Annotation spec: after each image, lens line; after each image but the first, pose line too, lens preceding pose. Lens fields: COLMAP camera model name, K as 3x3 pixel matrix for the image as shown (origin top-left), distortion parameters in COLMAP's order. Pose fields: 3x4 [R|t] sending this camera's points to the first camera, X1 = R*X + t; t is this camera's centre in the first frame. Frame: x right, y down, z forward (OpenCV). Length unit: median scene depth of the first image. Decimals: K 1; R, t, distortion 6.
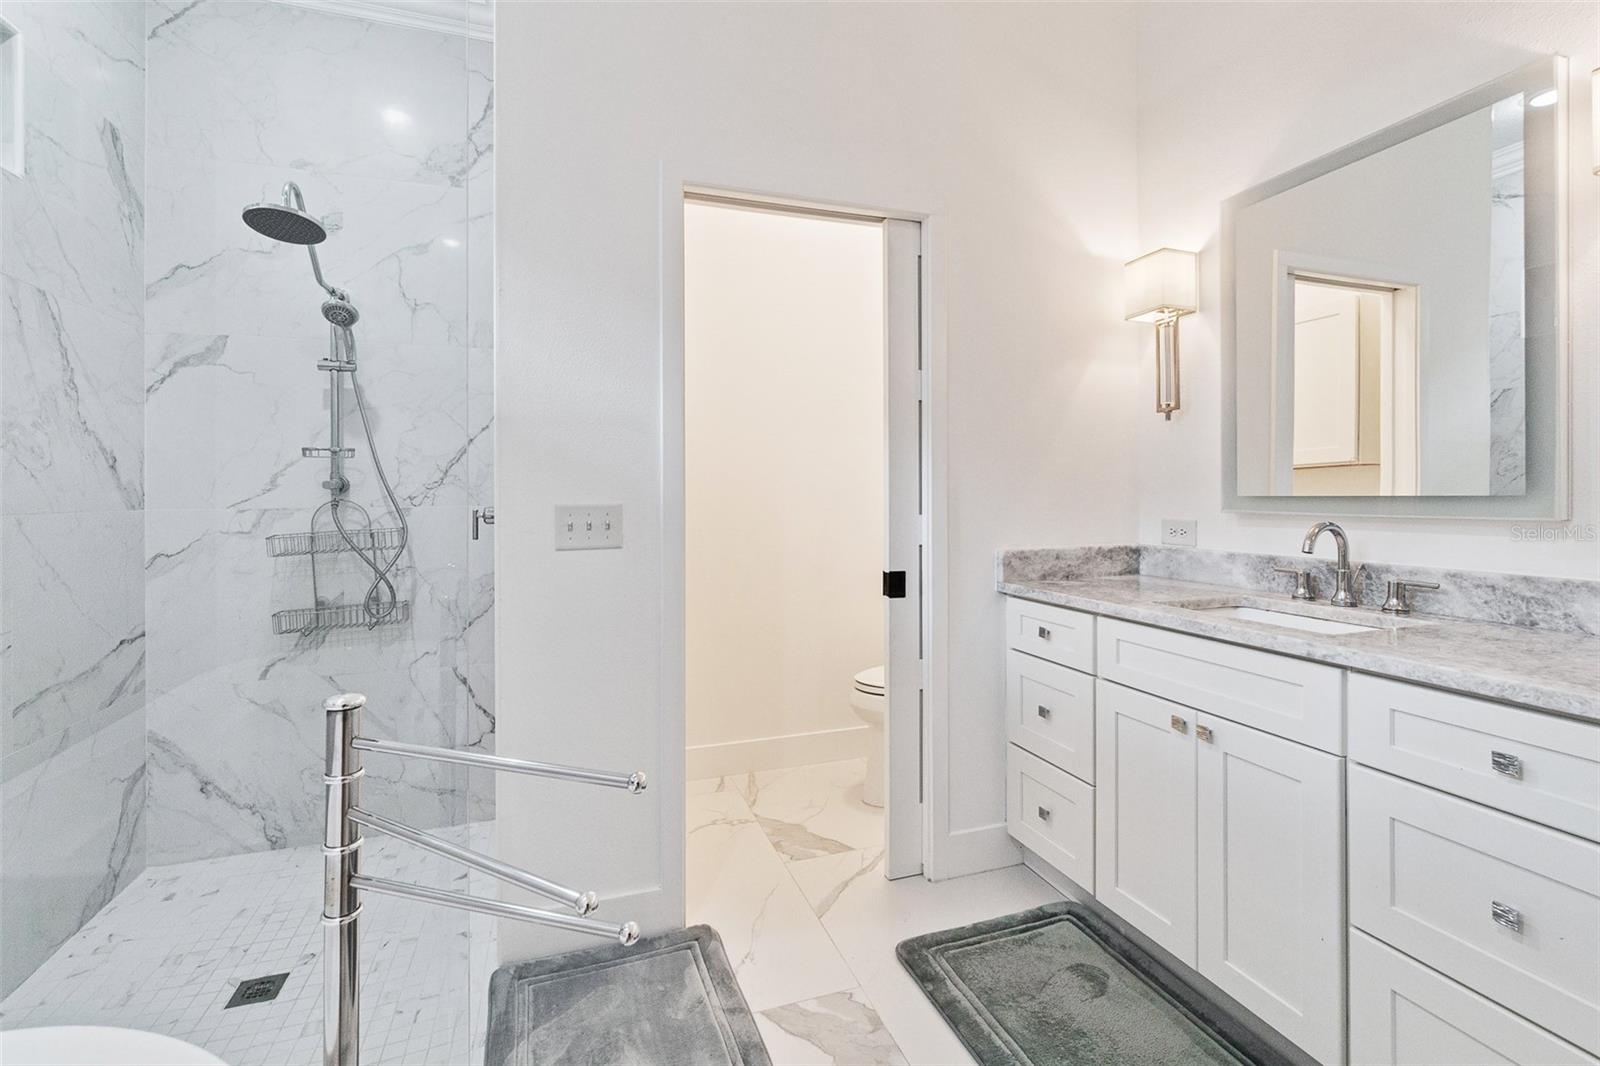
lens RADIAL K [[694.7, 0, 784.4], [0, 694.7, 498.2], [0, 0, 1]] dist [-0.008845, 0.001530]
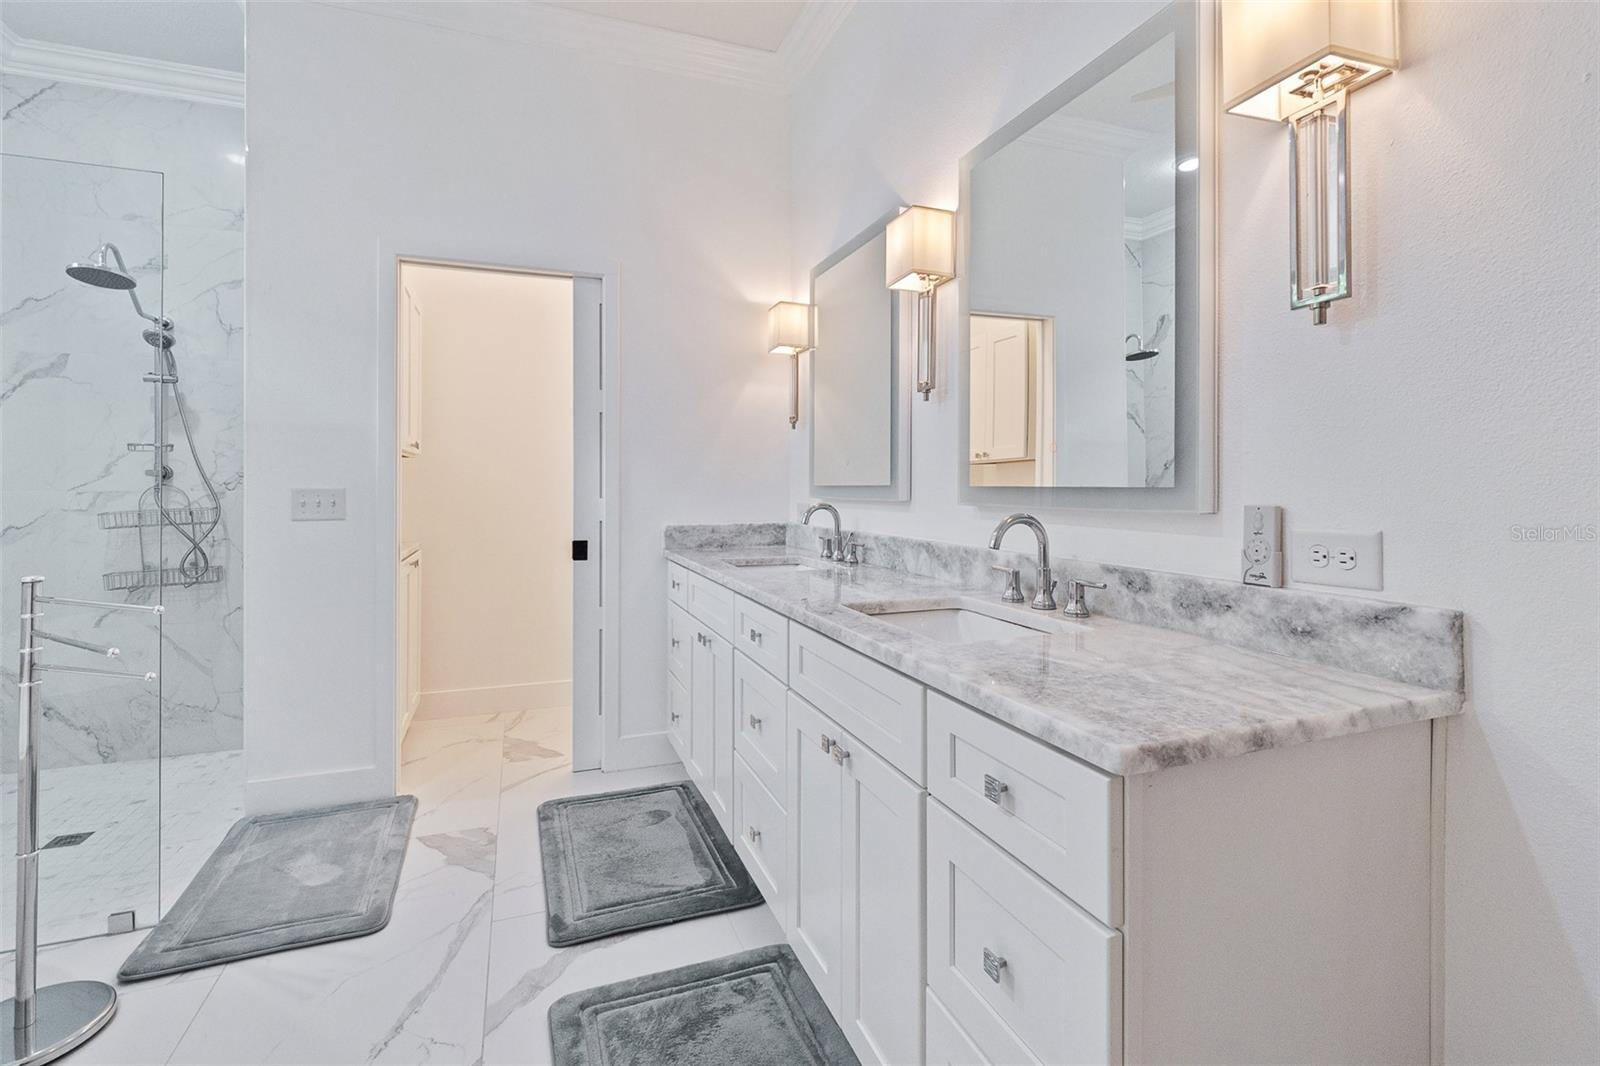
lens RADIAL K [[722.0, 0, 777.3], [0, 722.0, 488.3], [0, 0, 1]] dist [0.002138, -0.001690]
pose [[0.999416, 0.005815, 0.033686, 0.491349], [-0.005780, 0.999983, -0.001149, 0.004356], [-0.033692, 0.000954, 0.999432, -0.400857]]
